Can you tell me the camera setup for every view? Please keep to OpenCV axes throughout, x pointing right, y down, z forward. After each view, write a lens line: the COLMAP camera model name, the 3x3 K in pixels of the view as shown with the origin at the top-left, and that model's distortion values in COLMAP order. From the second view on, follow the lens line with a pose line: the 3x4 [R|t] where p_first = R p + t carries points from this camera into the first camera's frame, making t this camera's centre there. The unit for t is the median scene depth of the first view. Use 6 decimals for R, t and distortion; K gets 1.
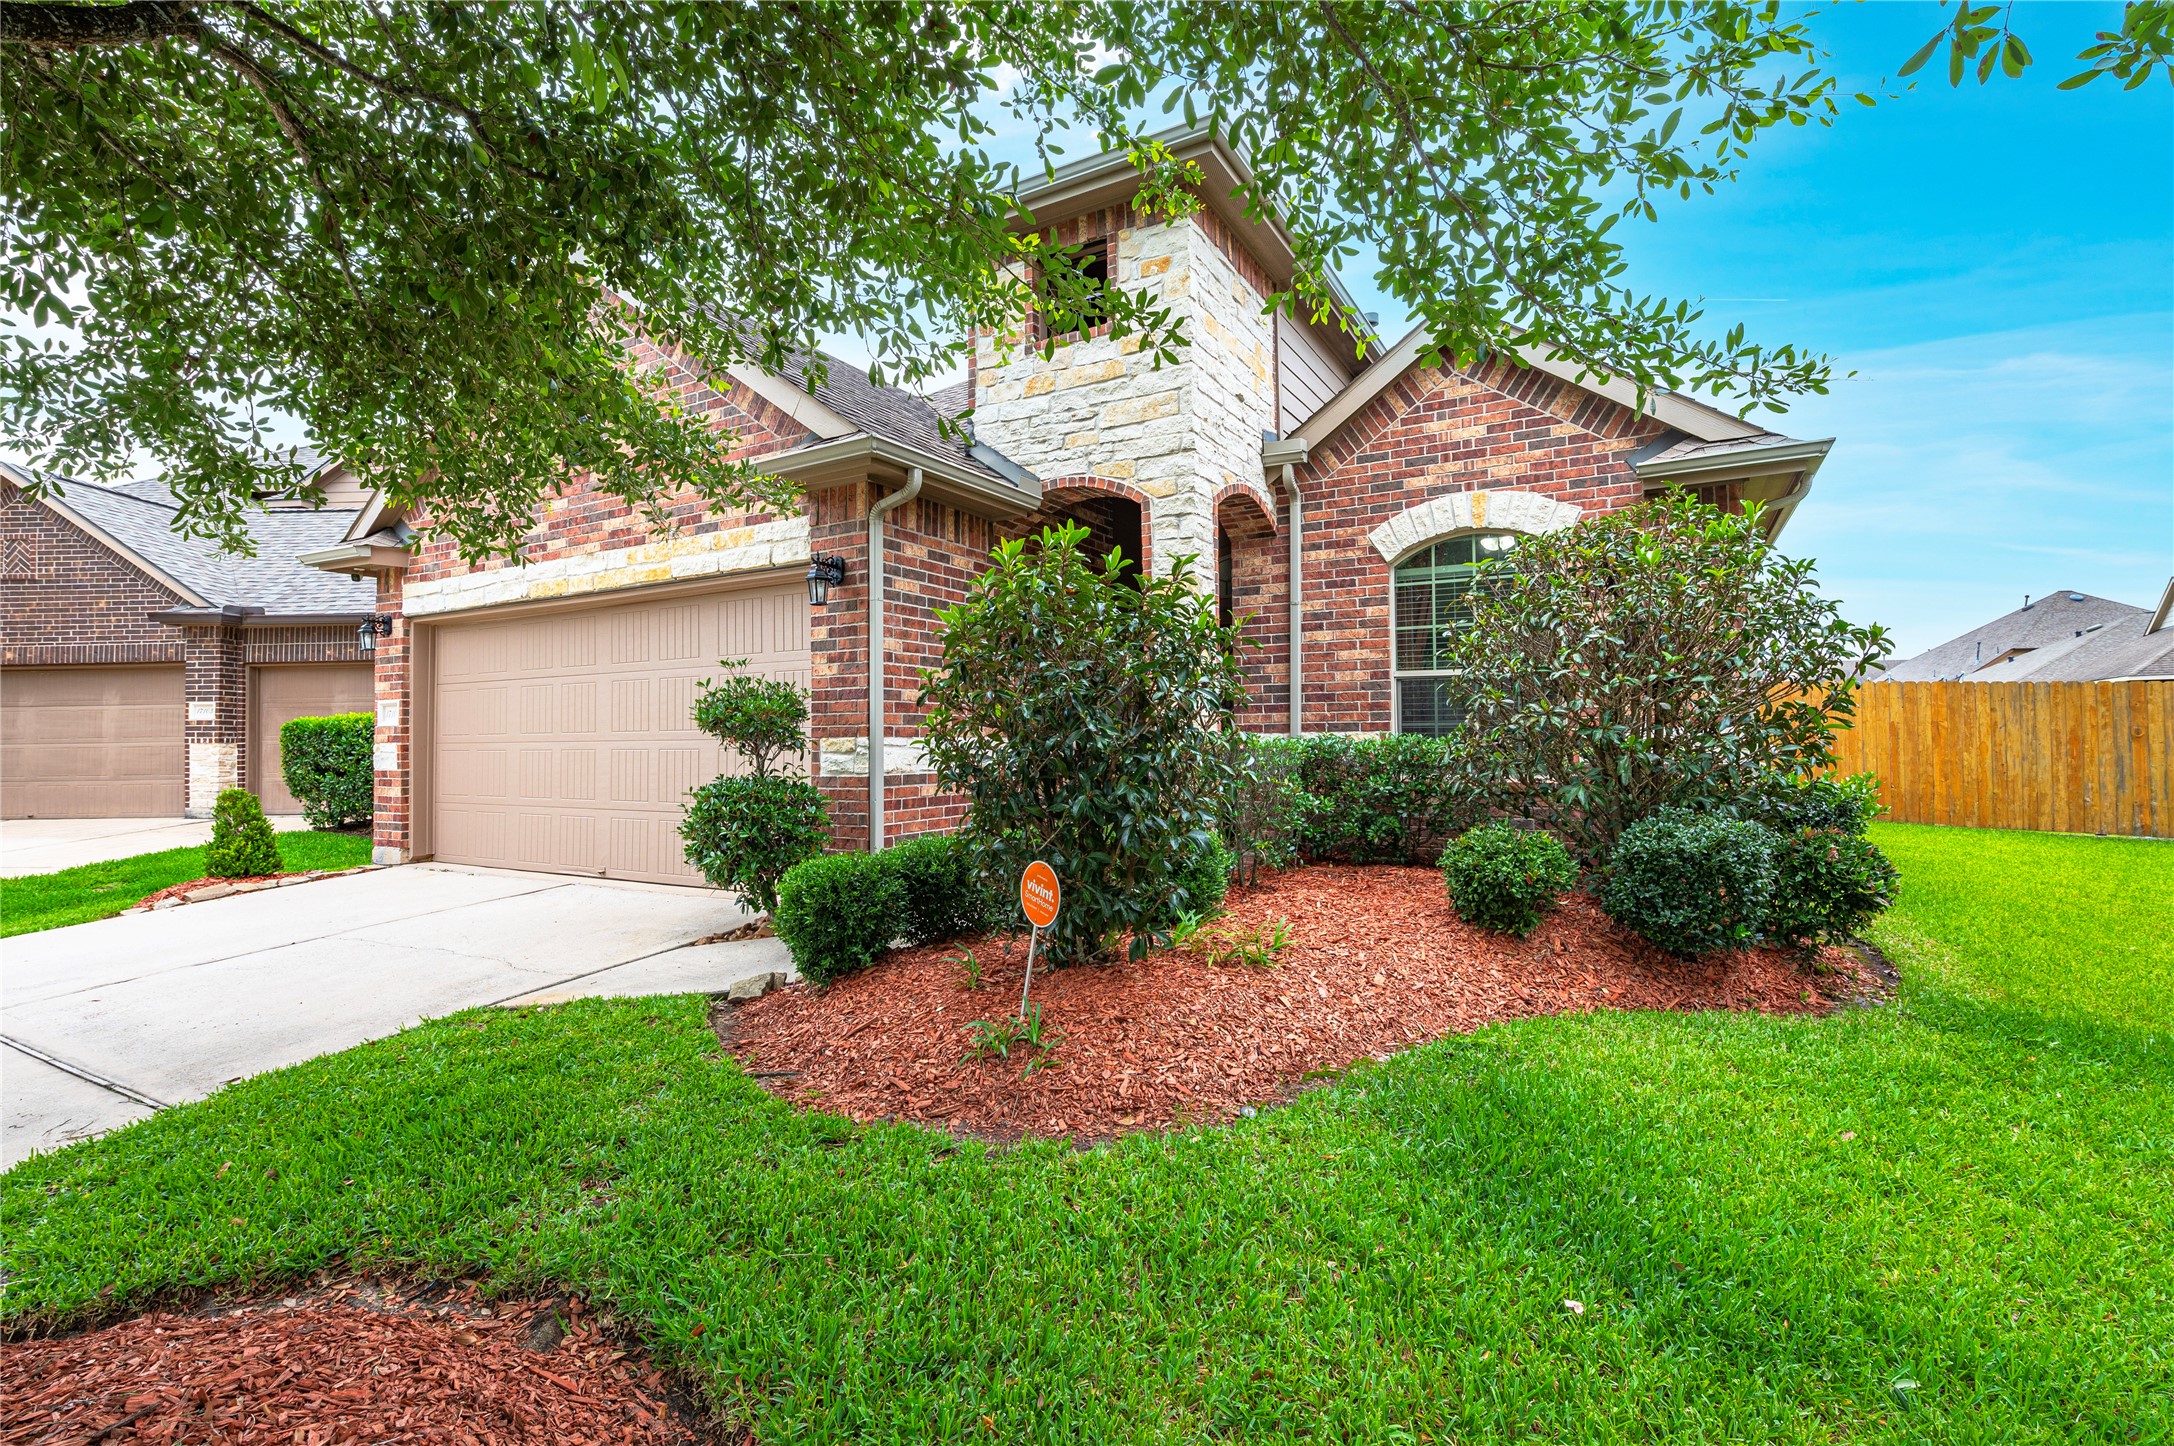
lens RADIAL K [[1005.0, 0, 1083.3], [0, 1005.0, 717.8], [0, 0, 1]] dist [-0.007048, -0.000790]
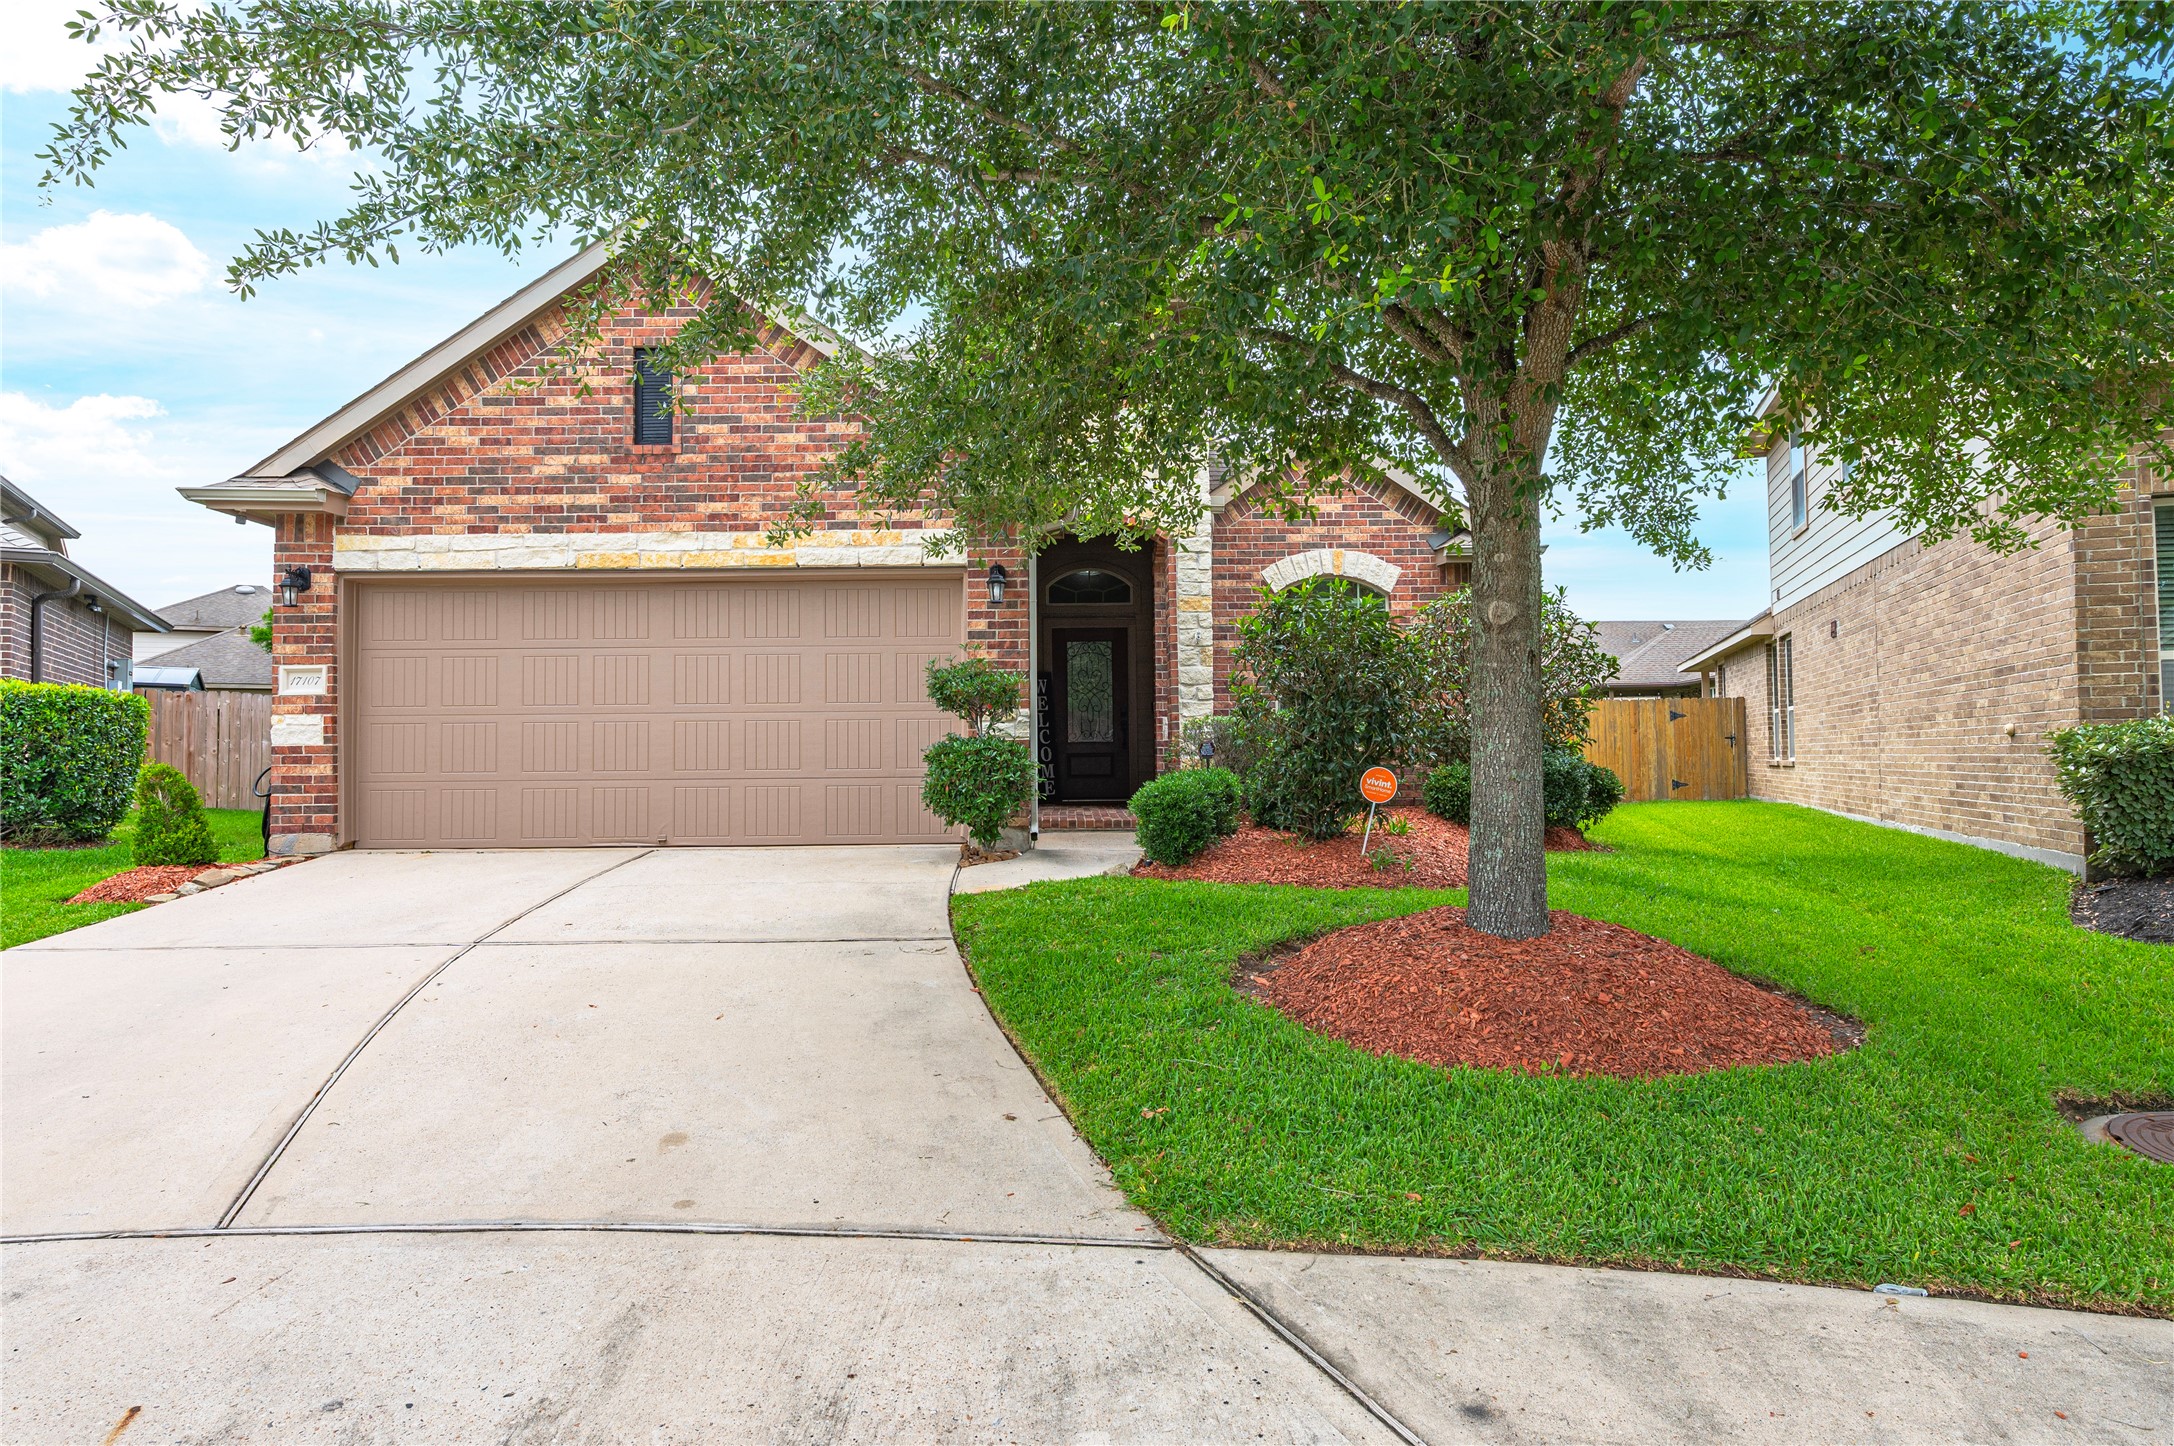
lens RADIAL K [[1203.4, 0, 1079.5], [0, 1203.4, 724.1], [0, 0, 1]] dist [-0.002240, 0.000019]
pose [[0.862886, 0.014067, 0.505203, -0.767868], [-0.011067, 0.999899, -0.008938, 0.042727], [-0.505278, 0.002121, 0.862954, -0.292036]]
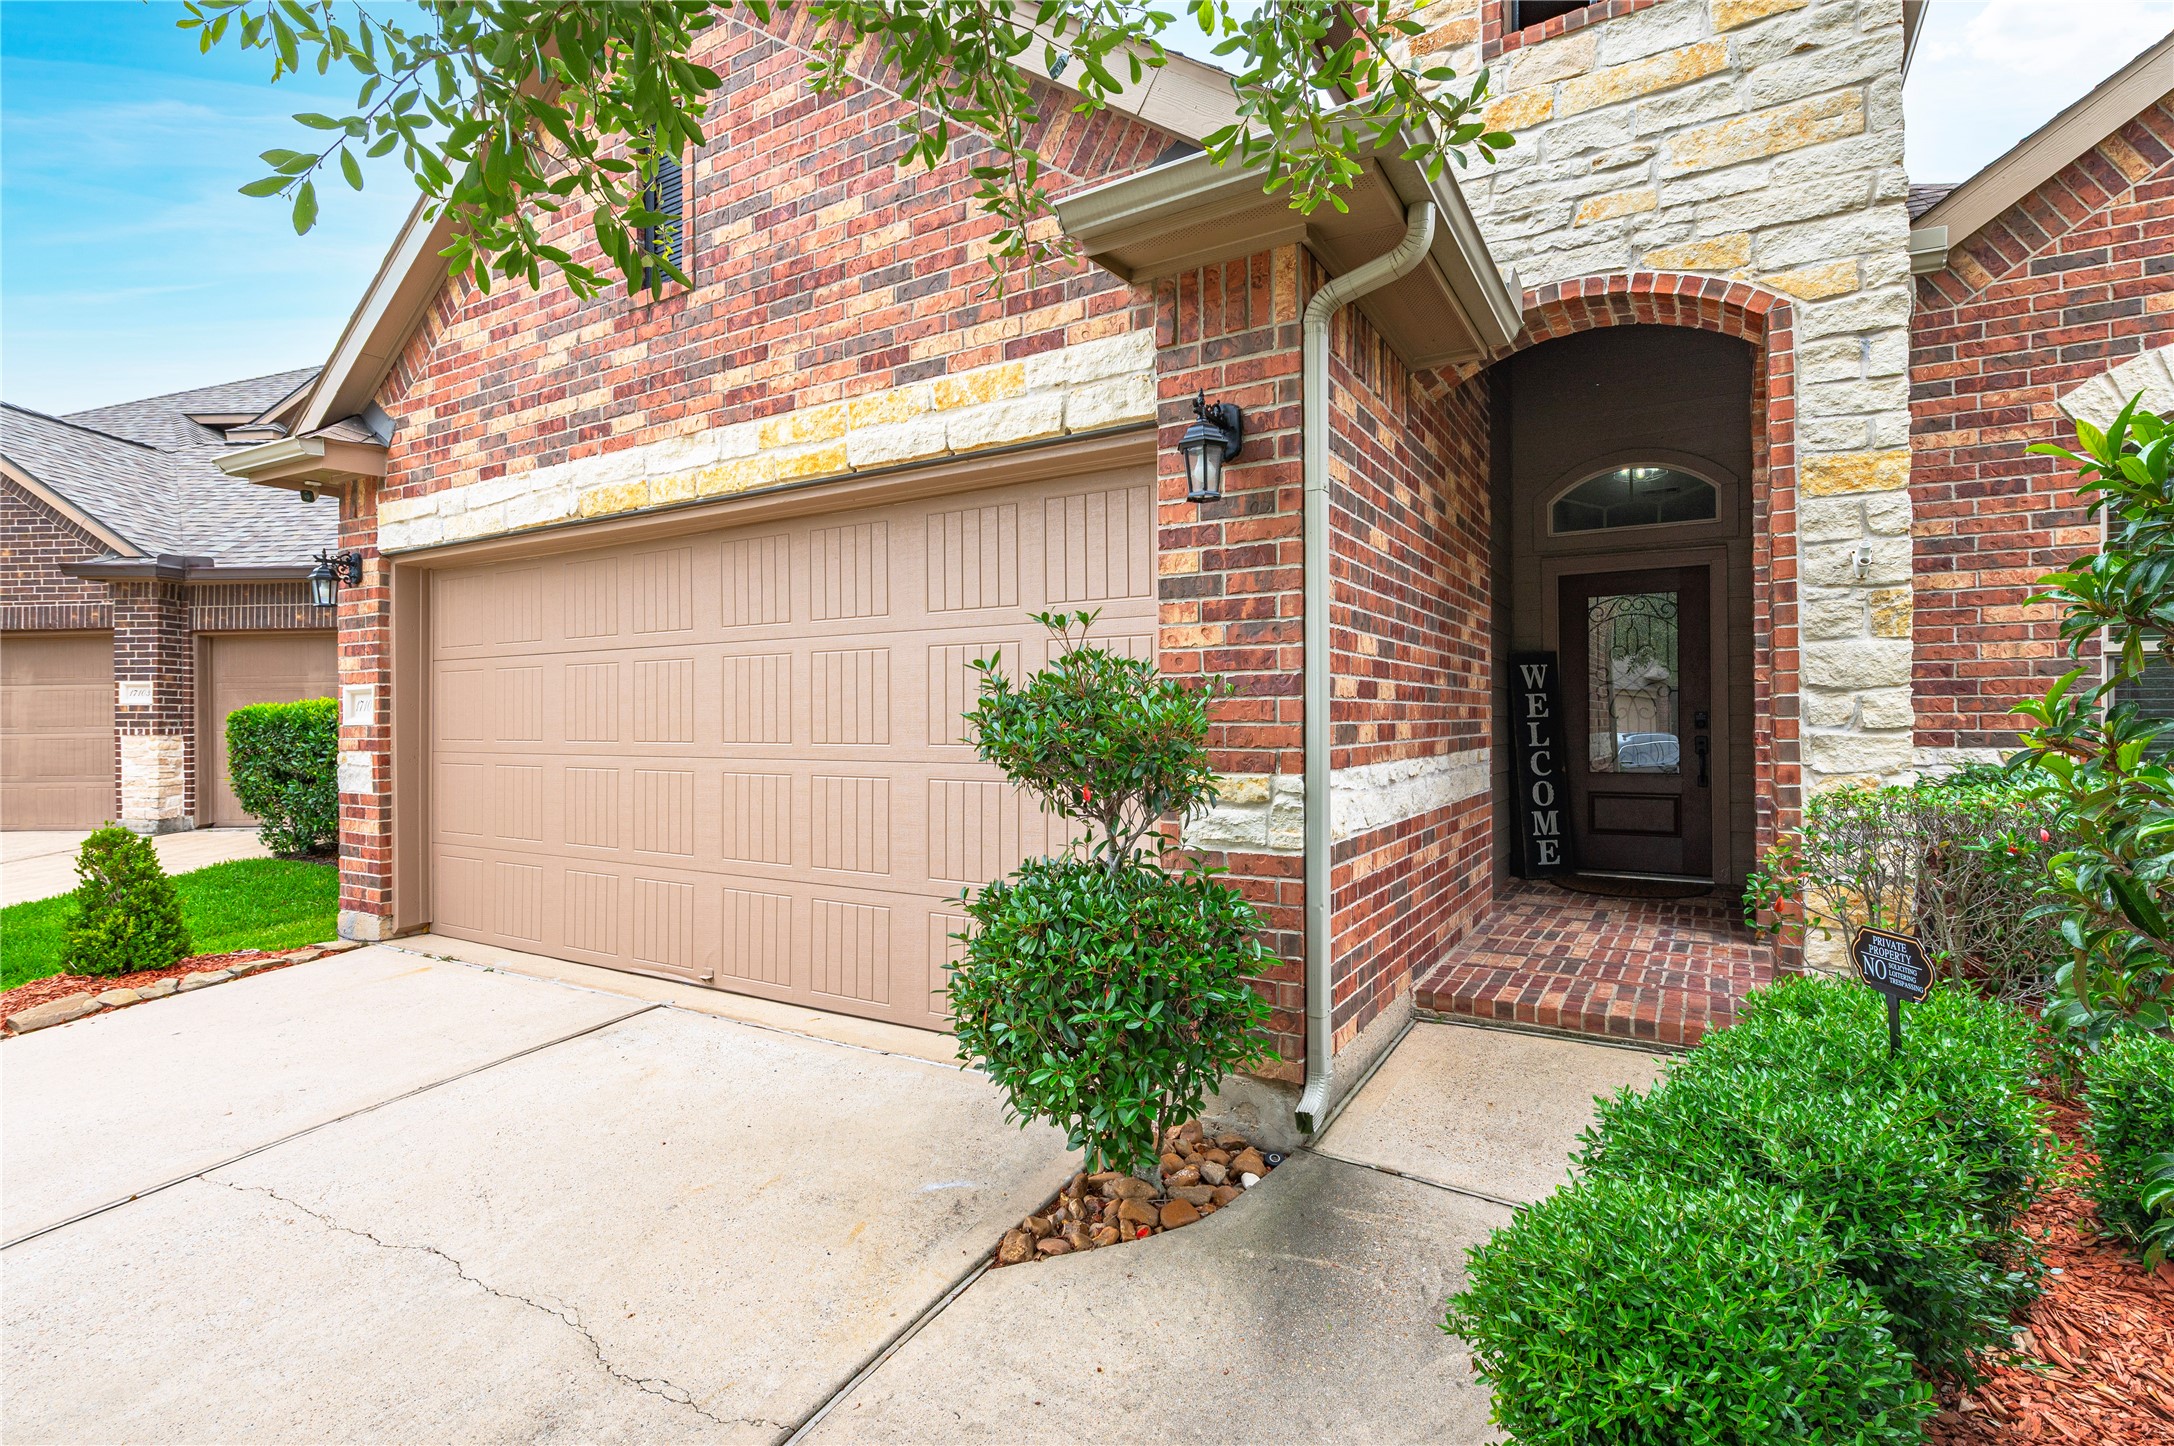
lens RADIAL K [[1044.2, 0, 1085.9], [0, 1044.2, 719.0], [0, 0, 1]] dist [-0.004174, -0.000288]
pose [[0.999742, 0.003484, -0.022427, -0.253153], [-0.002934, 0.999695, 0.024521, -0.016120], [0.022506, -0.024449, 0.999448, 0.408120]]
